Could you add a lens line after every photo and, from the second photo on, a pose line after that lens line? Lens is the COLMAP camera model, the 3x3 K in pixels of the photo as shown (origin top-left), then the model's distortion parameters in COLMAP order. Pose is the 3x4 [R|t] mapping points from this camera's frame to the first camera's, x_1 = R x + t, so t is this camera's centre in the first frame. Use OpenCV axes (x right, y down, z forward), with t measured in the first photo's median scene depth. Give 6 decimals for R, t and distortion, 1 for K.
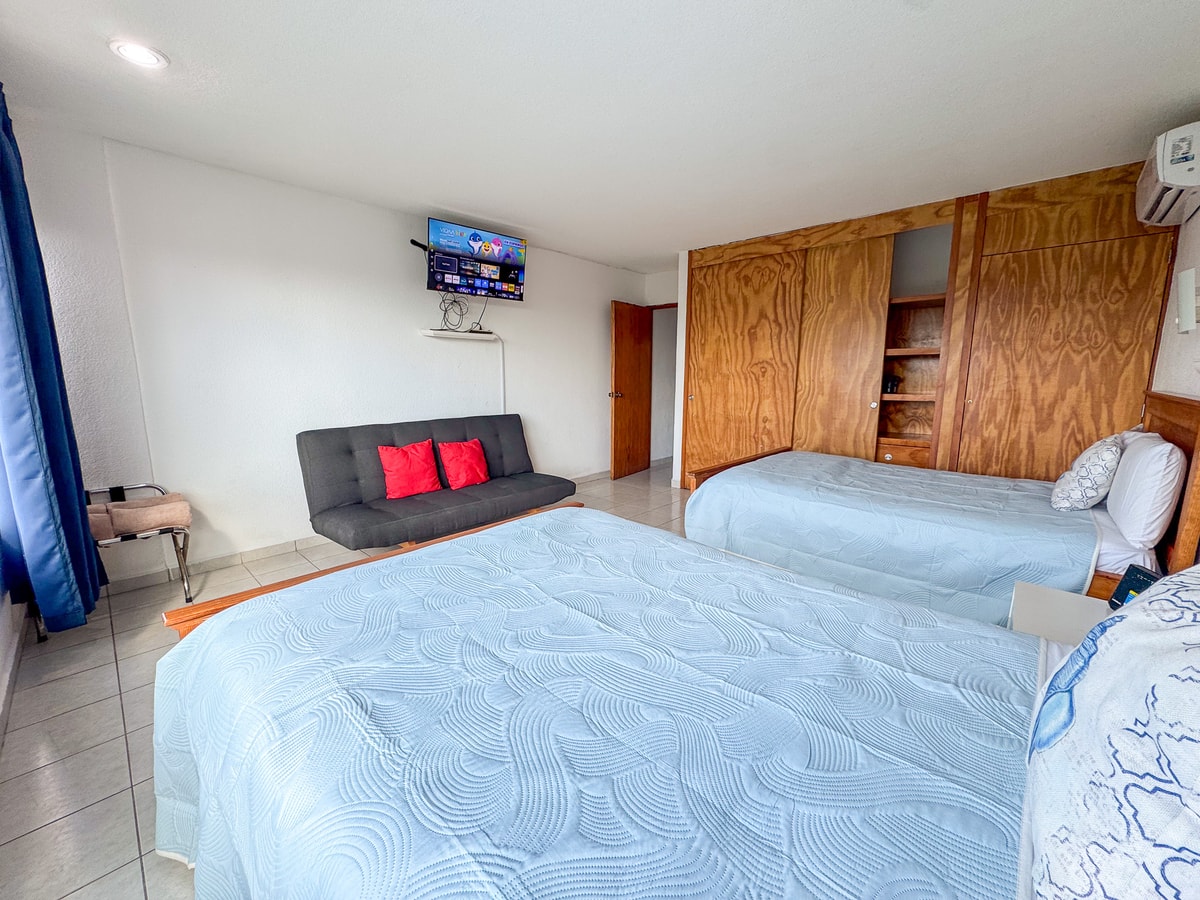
lens RADIAL K [[480.6, 0, 601.4], [0, 480.6, 448.7], [0, 0, 1]] dist [0.000355, -0.000488]
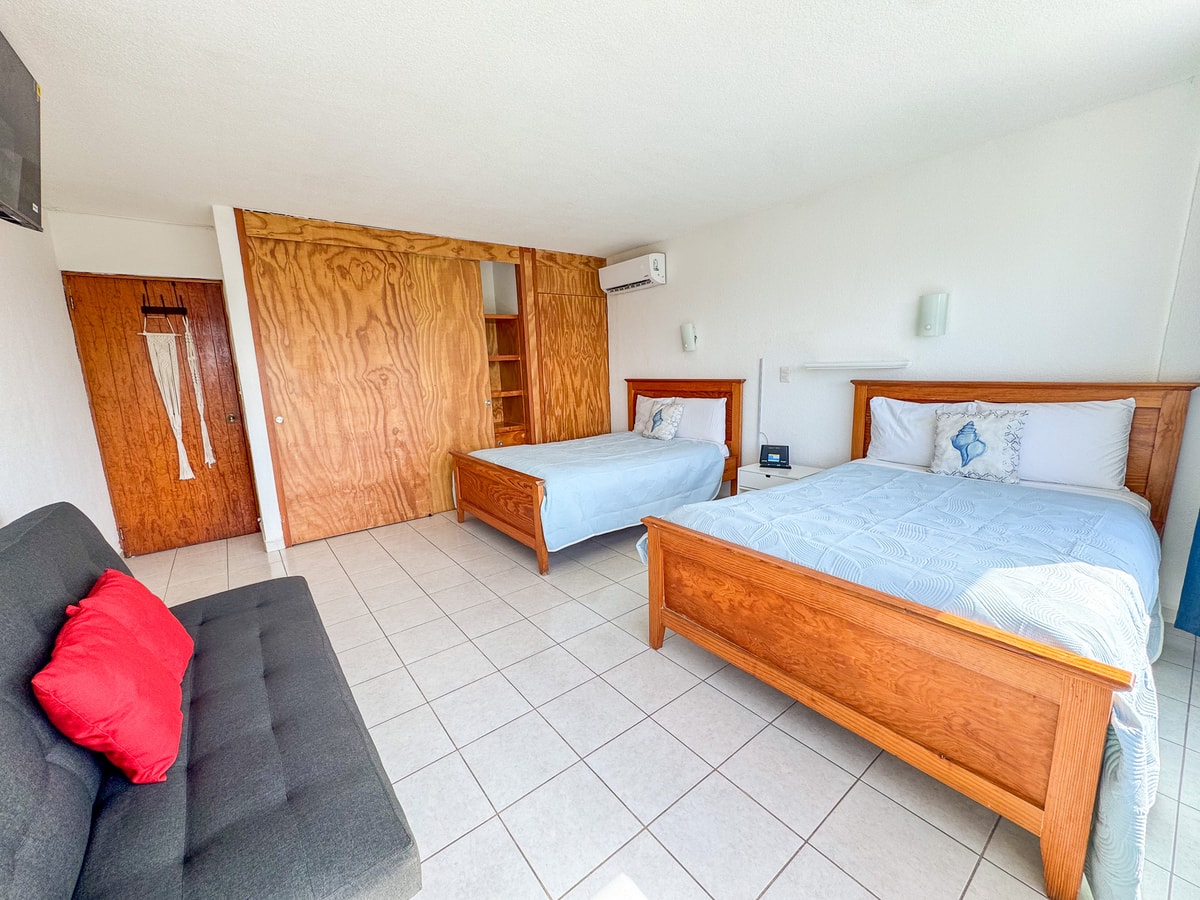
lens RADIAL K [[480.6, 0, 598.3], [0, 480.6, 449.7], [0, 0, 1]] dist [0.000355, -0.000488]
pose [[0.163314, -0.179103, 0.970181, -0.517044], [0.189841, 0.970711, 0.147244, -0.092507], [-0.968137, 0.160133, 0.192532, 0.479529]]
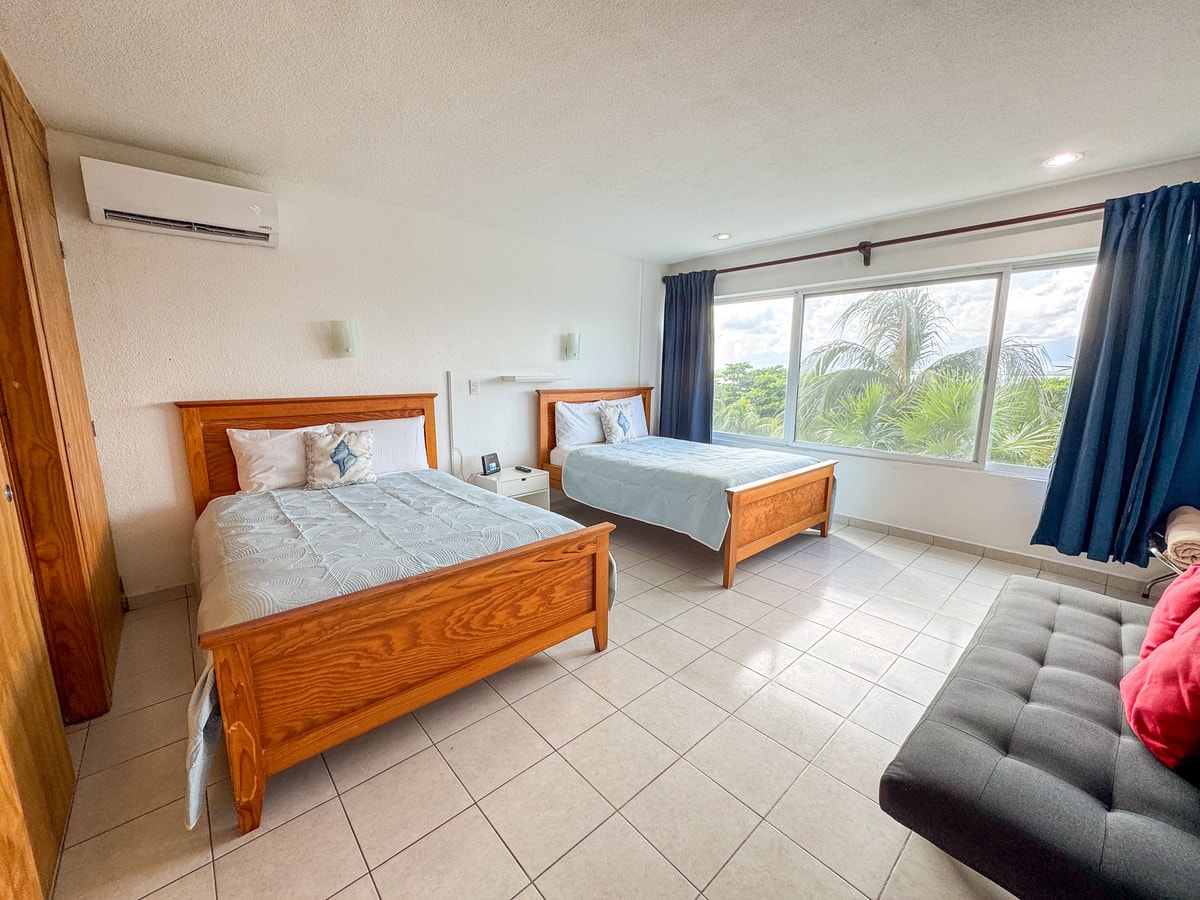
lens RADIAL K [[480.6, 0, 596.9], [0, 480.6, 452.4], [0, 0, 1]] dist [0.000355, -0.000488]
pose [[-0.995352, -0.021464, 0.093876, 0.158911], [0.010532, 0.944733, 0.327670, -0.223516], [-0.095721, 0.327136, -0.940117, 1.242004]]
